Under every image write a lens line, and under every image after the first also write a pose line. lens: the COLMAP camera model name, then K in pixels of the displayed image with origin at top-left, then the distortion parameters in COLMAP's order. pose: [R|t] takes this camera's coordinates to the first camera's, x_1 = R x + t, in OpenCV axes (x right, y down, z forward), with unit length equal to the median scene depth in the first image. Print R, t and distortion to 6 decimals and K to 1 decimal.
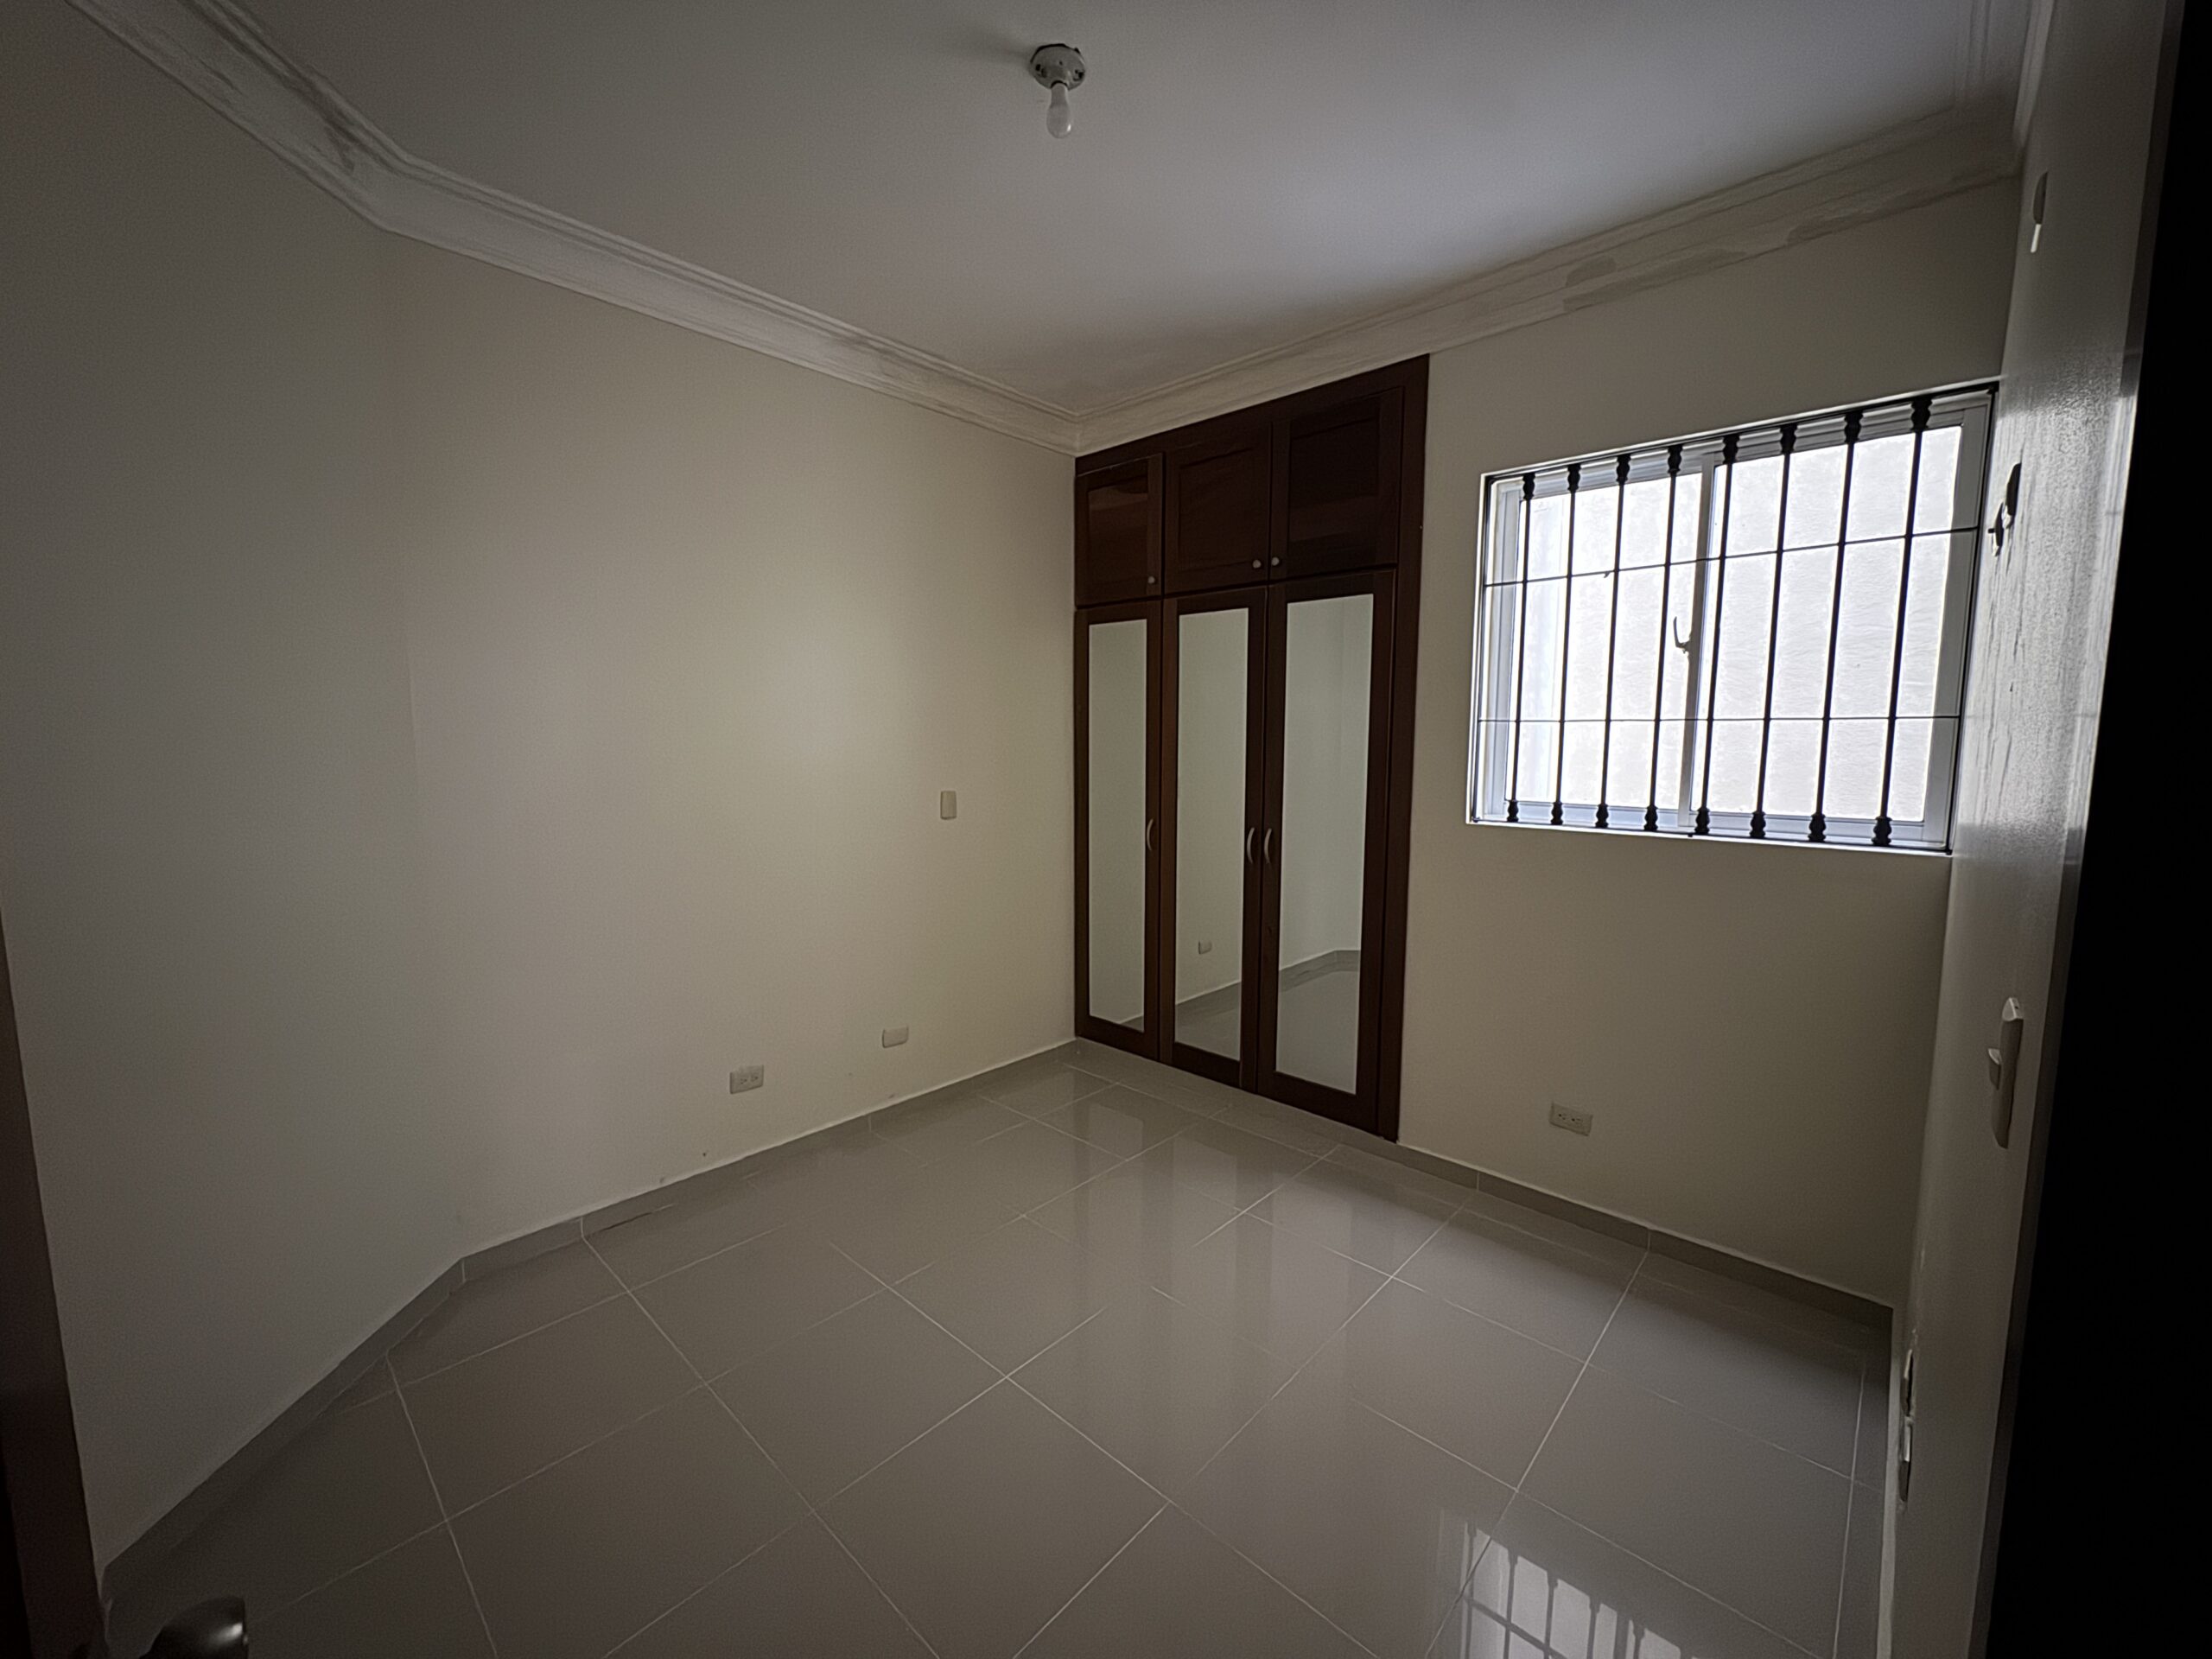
lens RADIAL K [[885.7, 0, 1067.0], [0, 885.7, 833.8], [0, 0, 1]] dist [-0.000038, 0.000064]
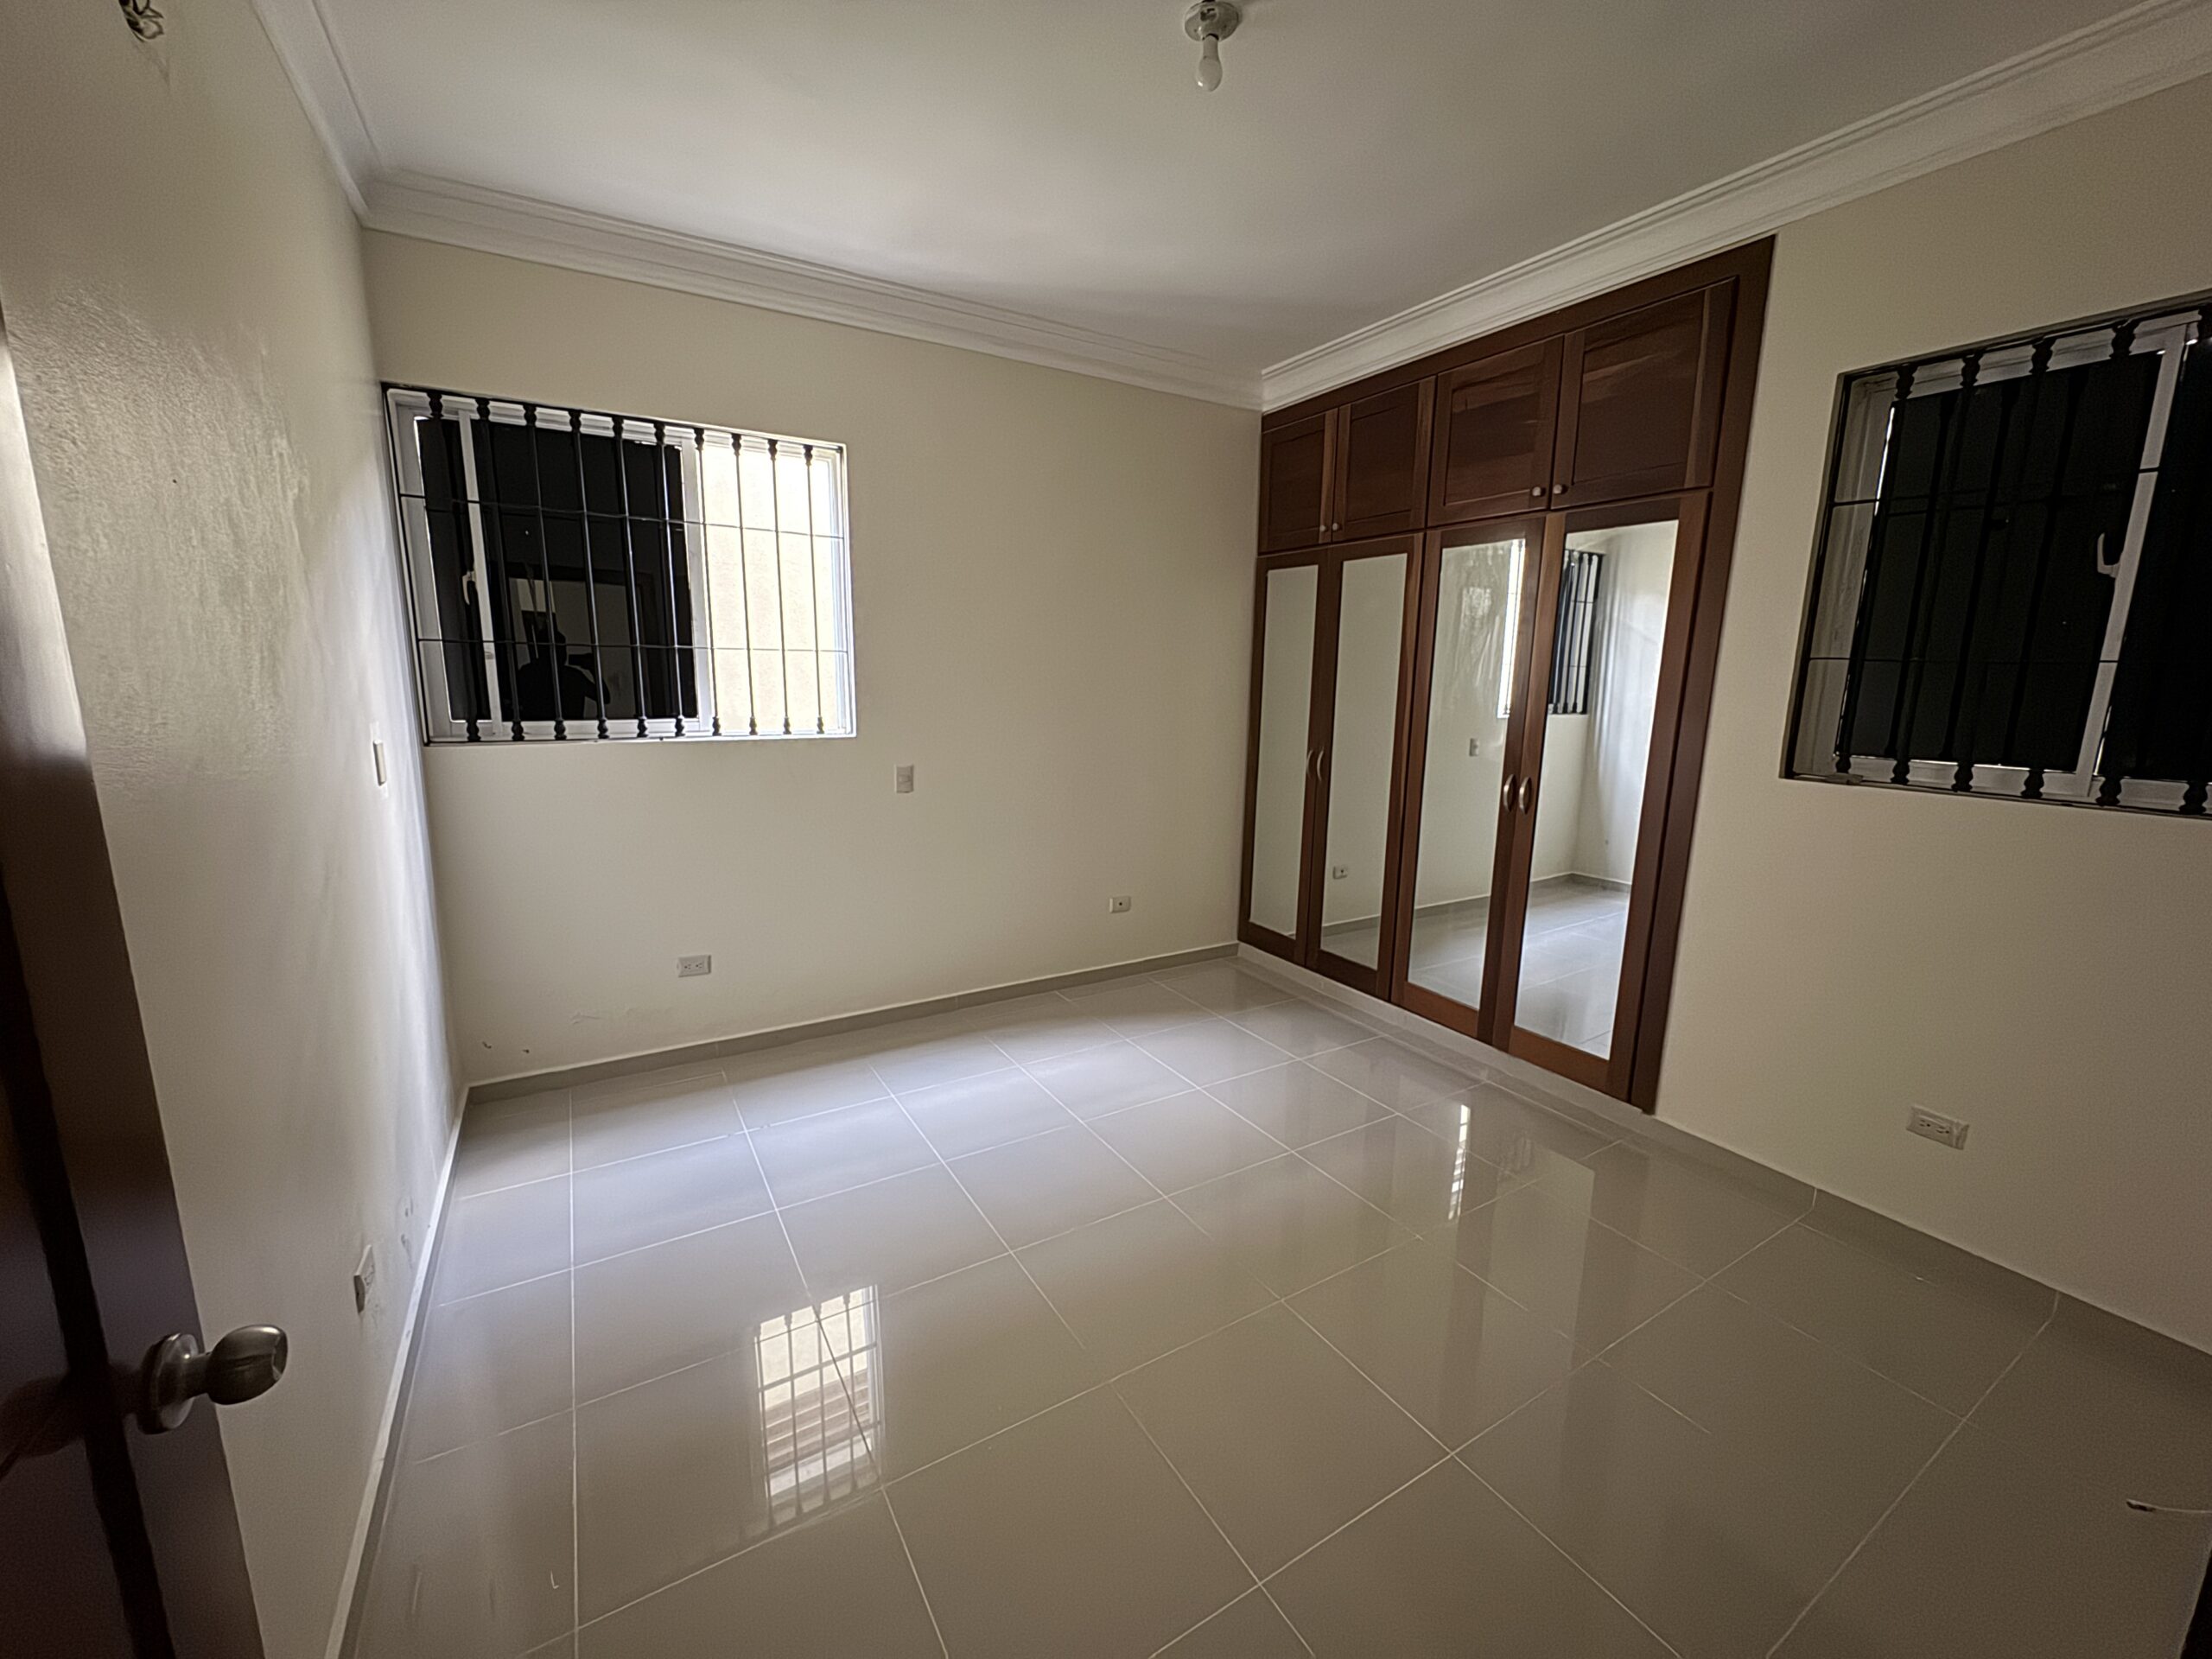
lens RADIAL K [[878.1, 0, 1106.0], [0, 878.1, 829.5], [0, 0, 1]] dist [-0.008746, 0.000294]
pose [[0.965513, 0.059594, -0.253442, 0.125755], [-0.042520, 0.996474, 0.072324, 0.014077], [0.256858, -0.059053, 0.964643, -0.120694]]
